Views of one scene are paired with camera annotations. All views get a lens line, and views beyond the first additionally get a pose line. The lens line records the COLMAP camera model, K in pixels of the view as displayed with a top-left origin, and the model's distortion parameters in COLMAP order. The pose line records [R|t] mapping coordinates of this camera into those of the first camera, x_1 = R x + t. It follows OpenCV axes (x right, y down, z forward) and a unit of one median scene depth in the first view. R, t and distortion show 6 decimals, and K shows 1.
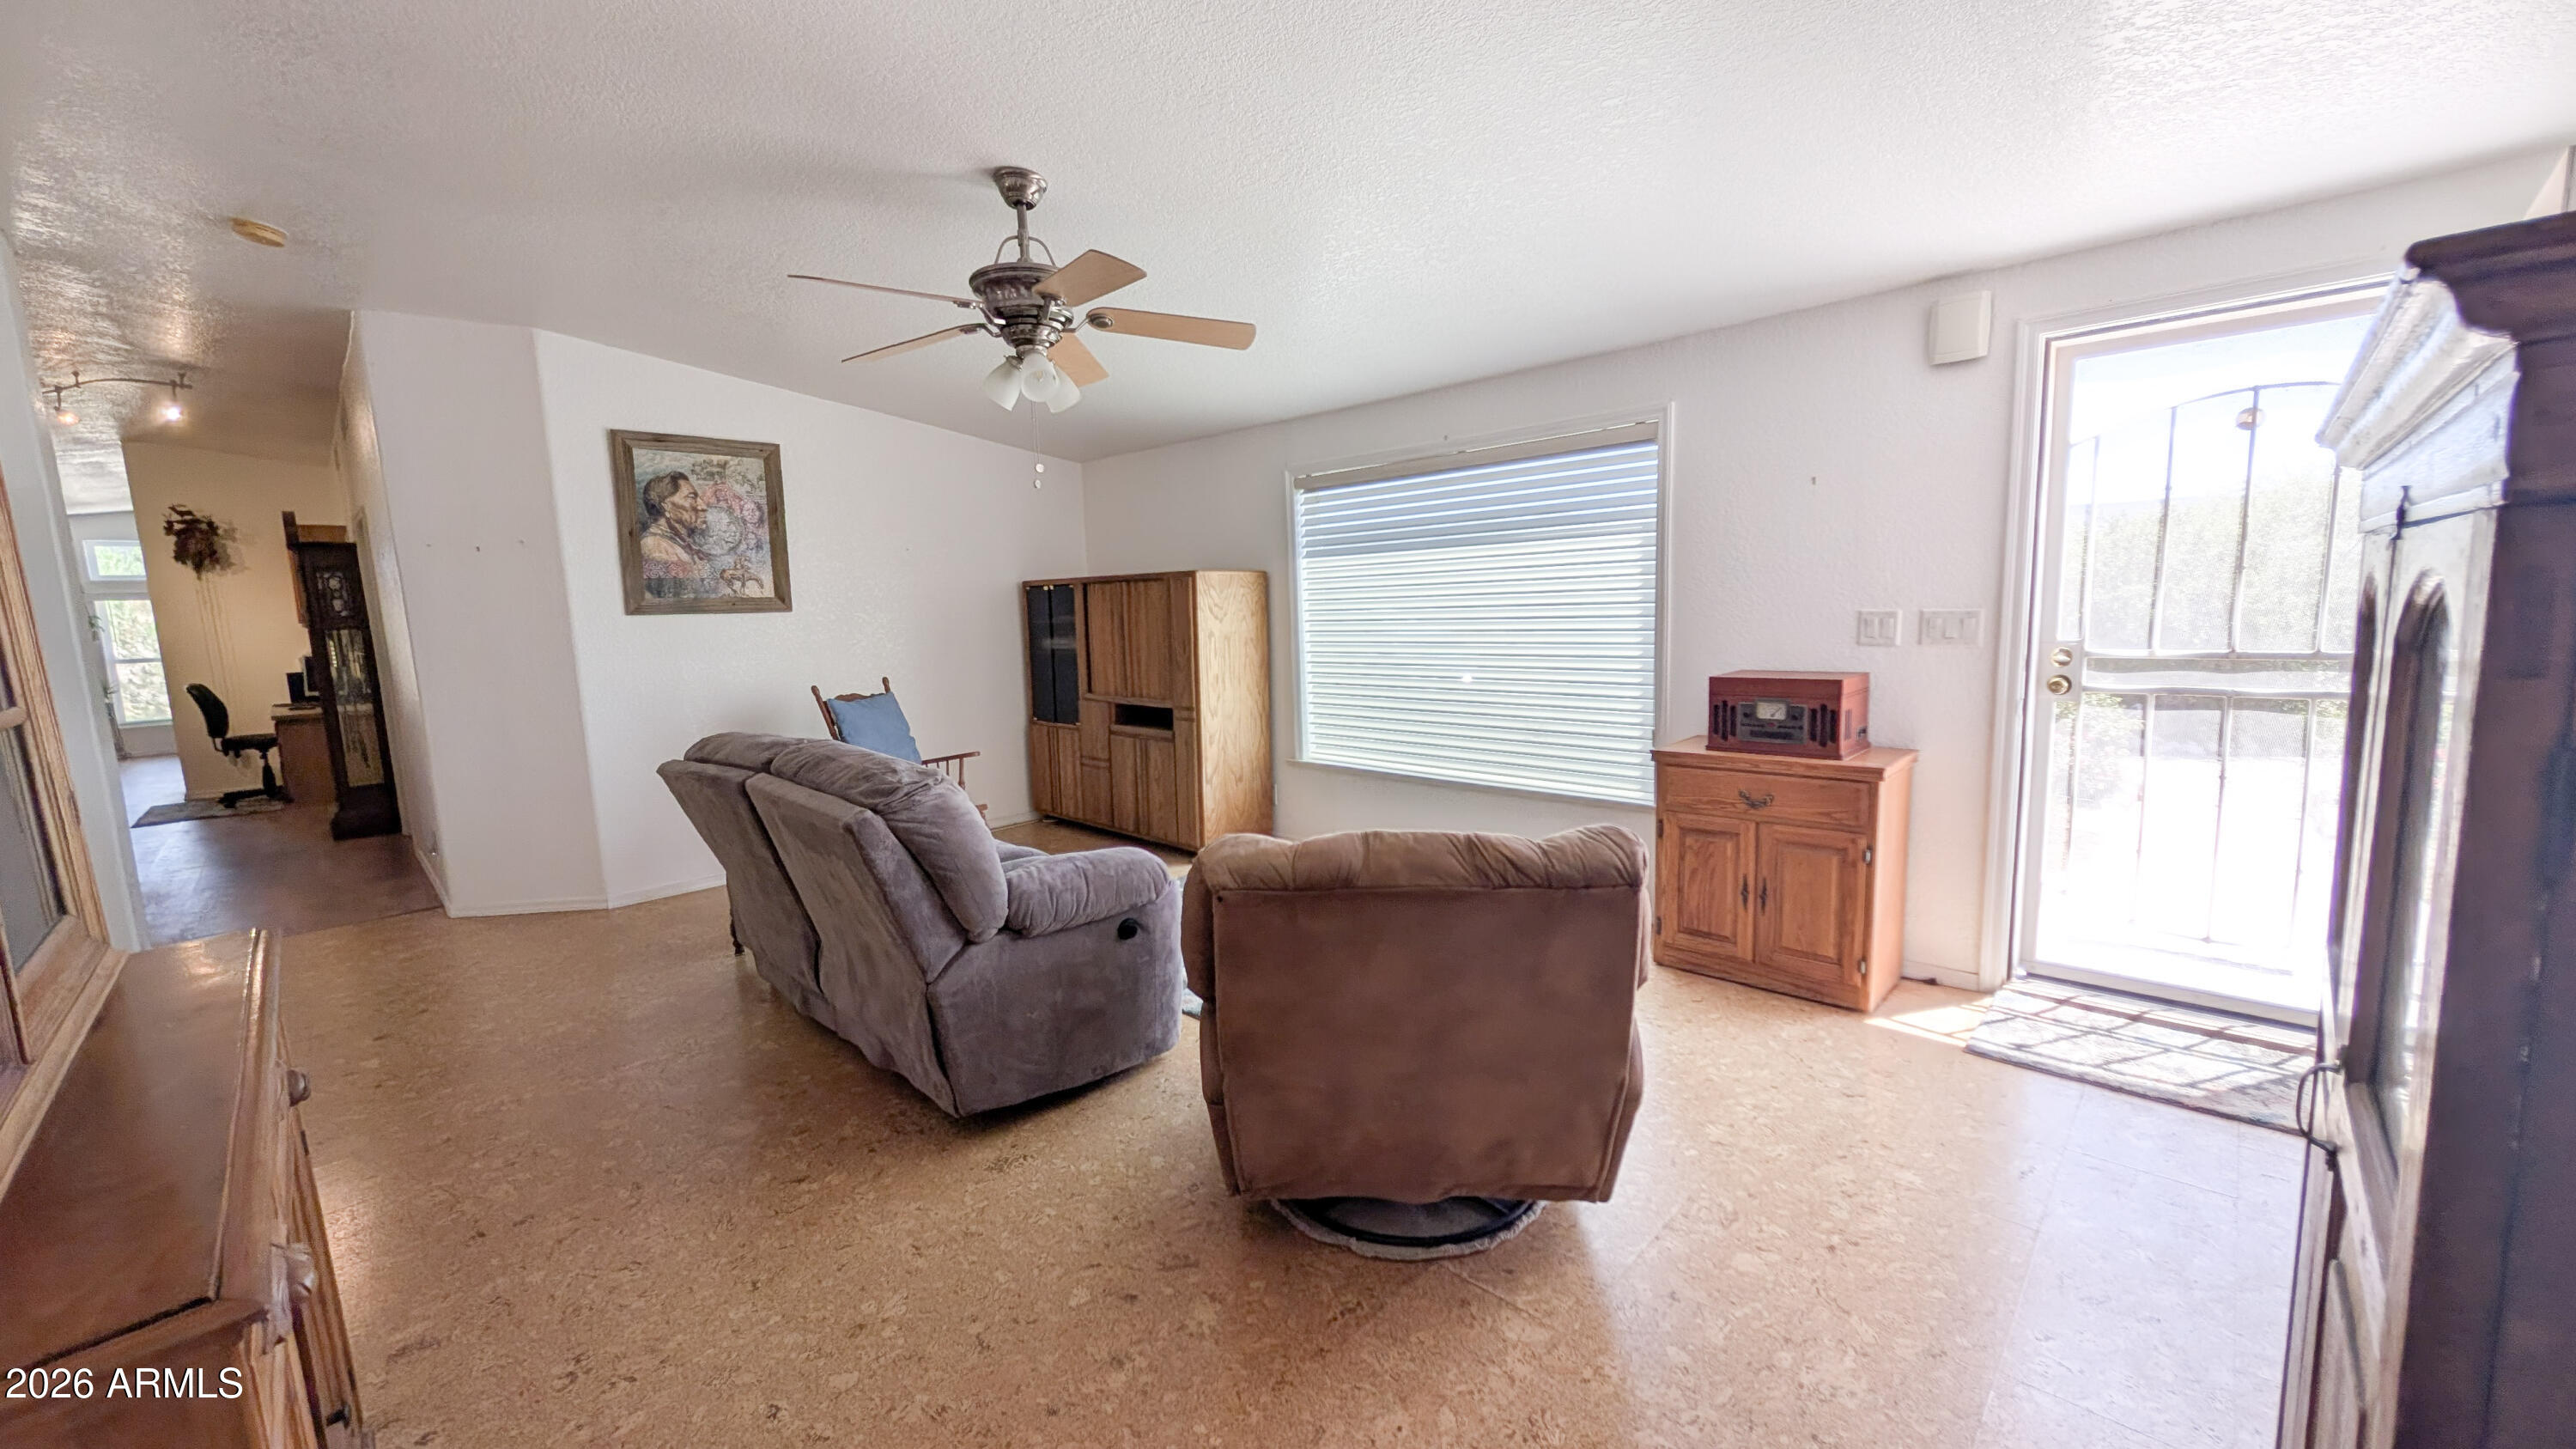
lens RADIAL K [[970.8, 0, 1286.8], [0, 970.8, 714.4], [0, 0, 1]] dist [-0.001378, 0.000492]
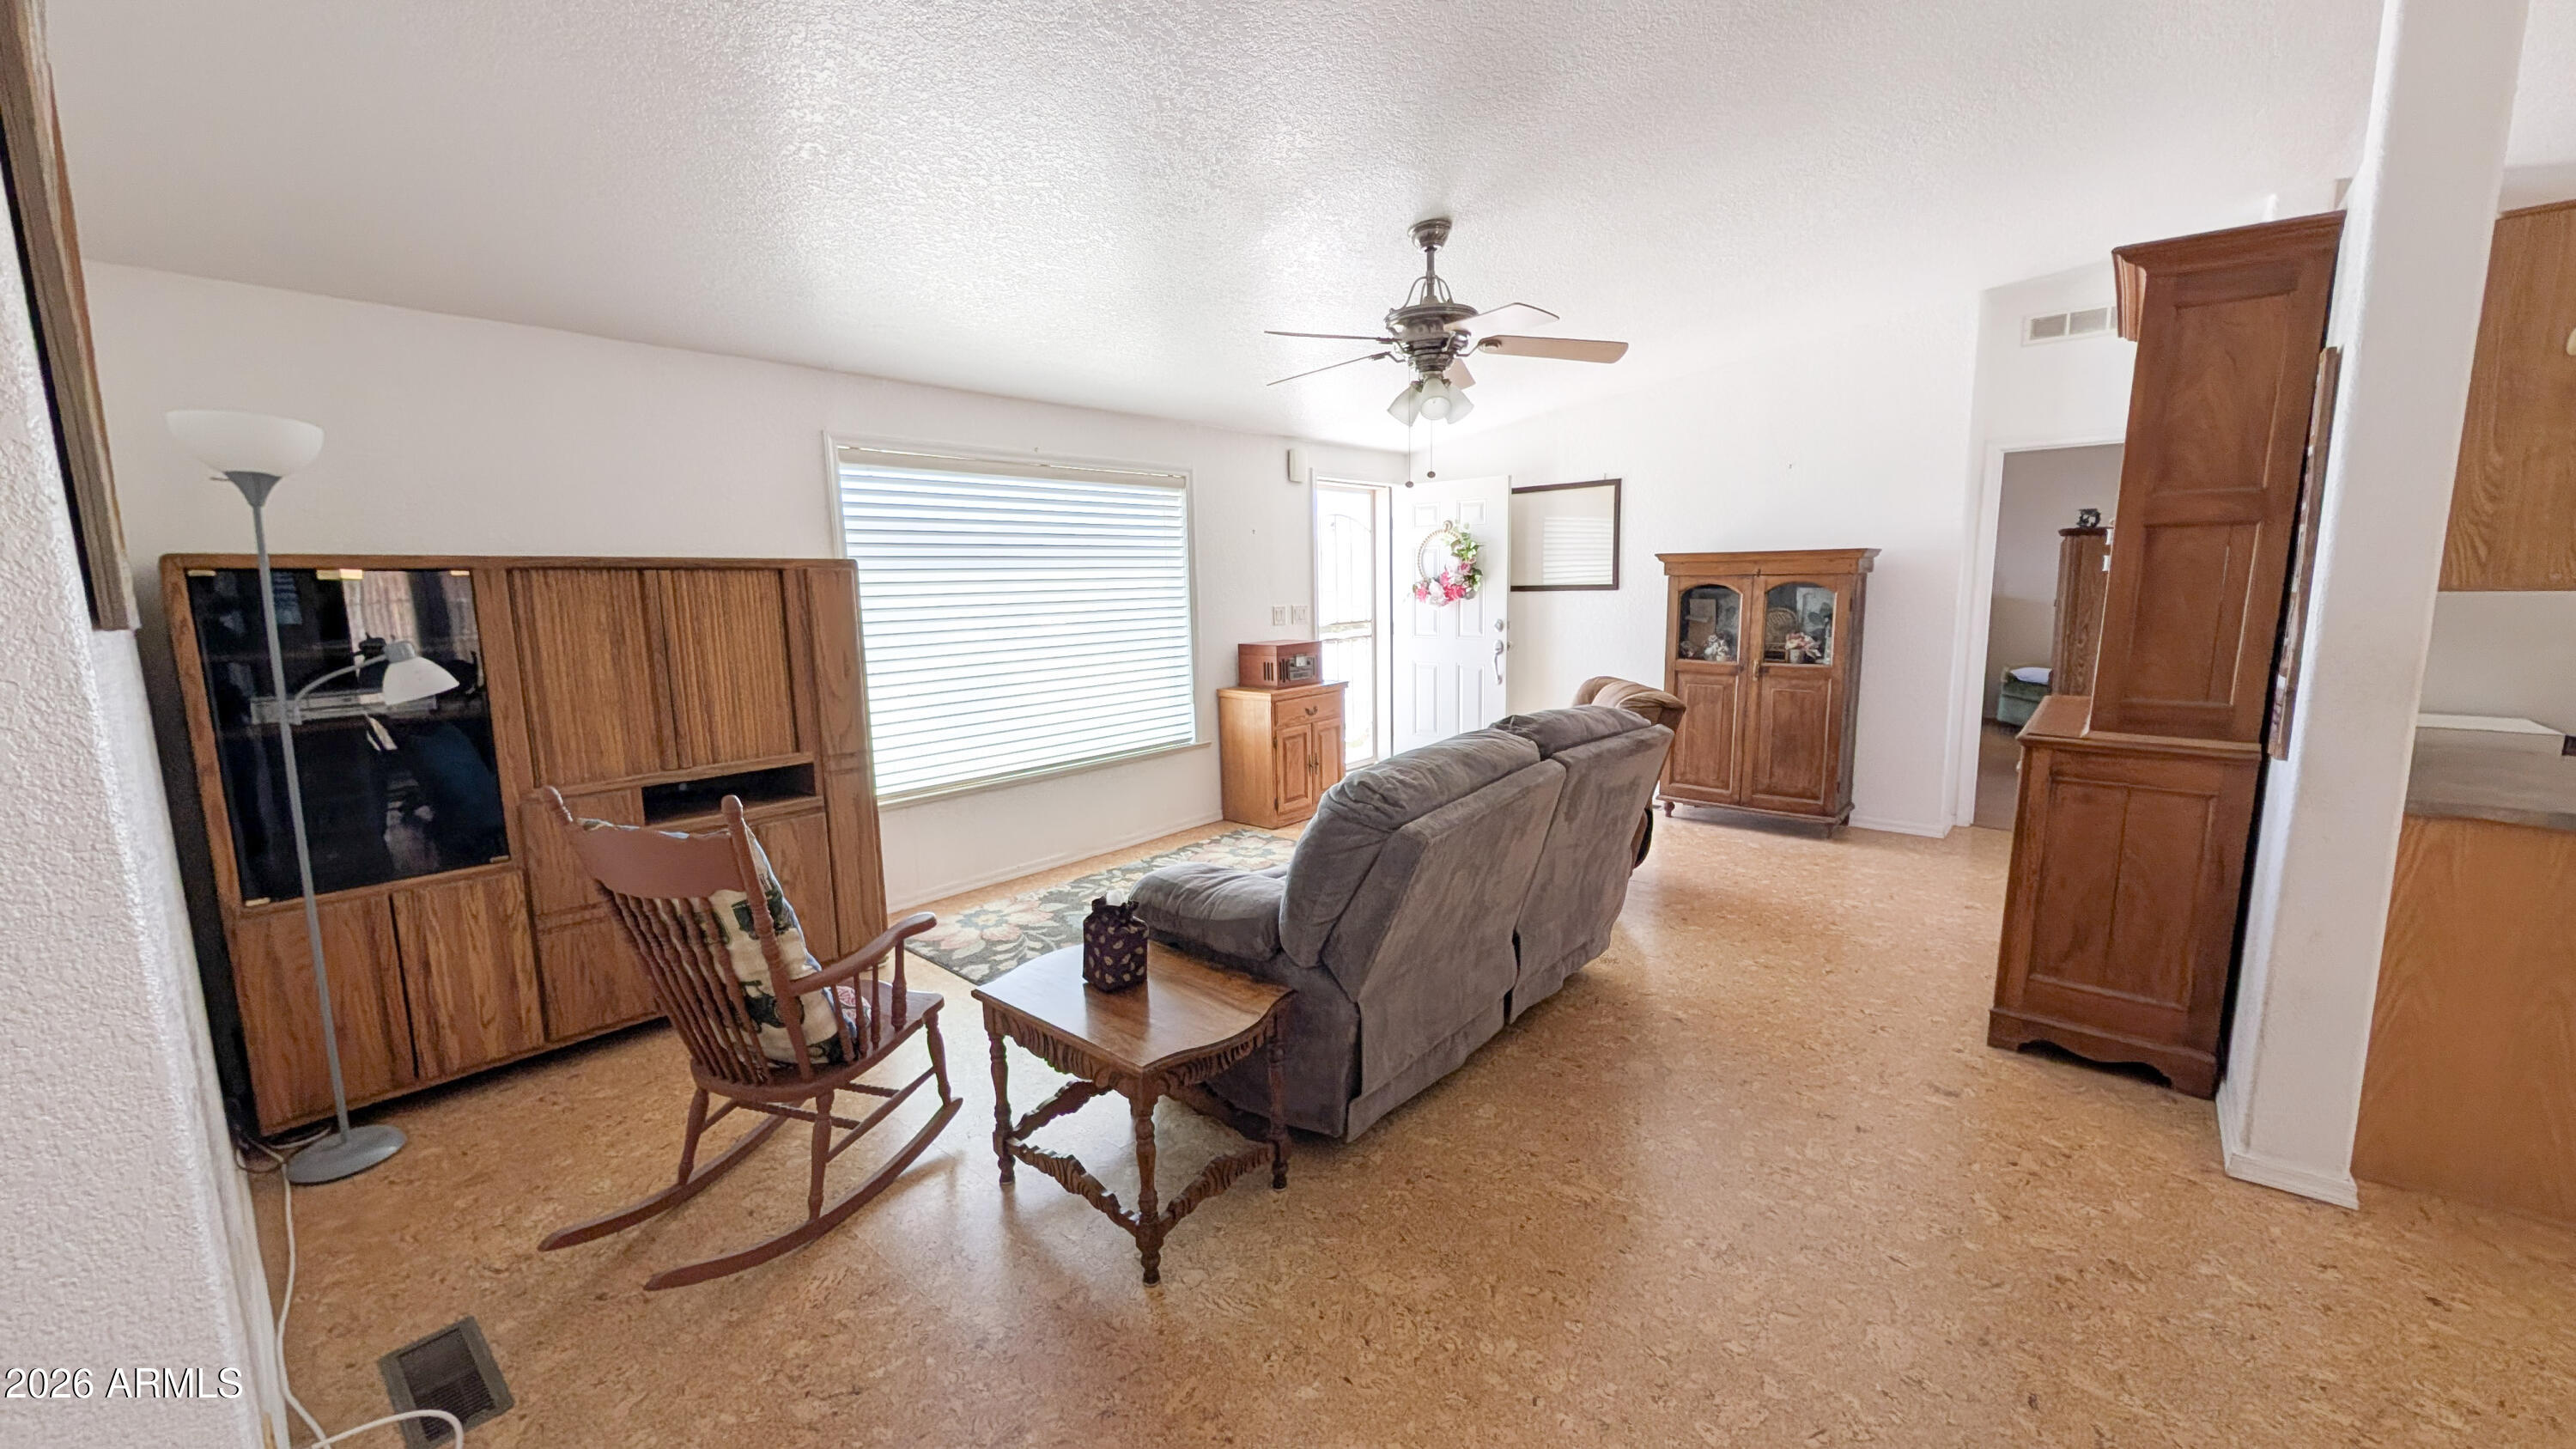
lens RADIAL K [[970.8, 0, 1279.5], [0, 970.8, 723.6], [0, 0, 1]] dist [-0.001378, 0.000492]
pose [[-0.054599, -0.111908, 0.992218, -0.819659], [0.138567, 0.983236, 0.118519, -0.069153], [-0.988847, 0.143960, -0.038177, 0.721719]]
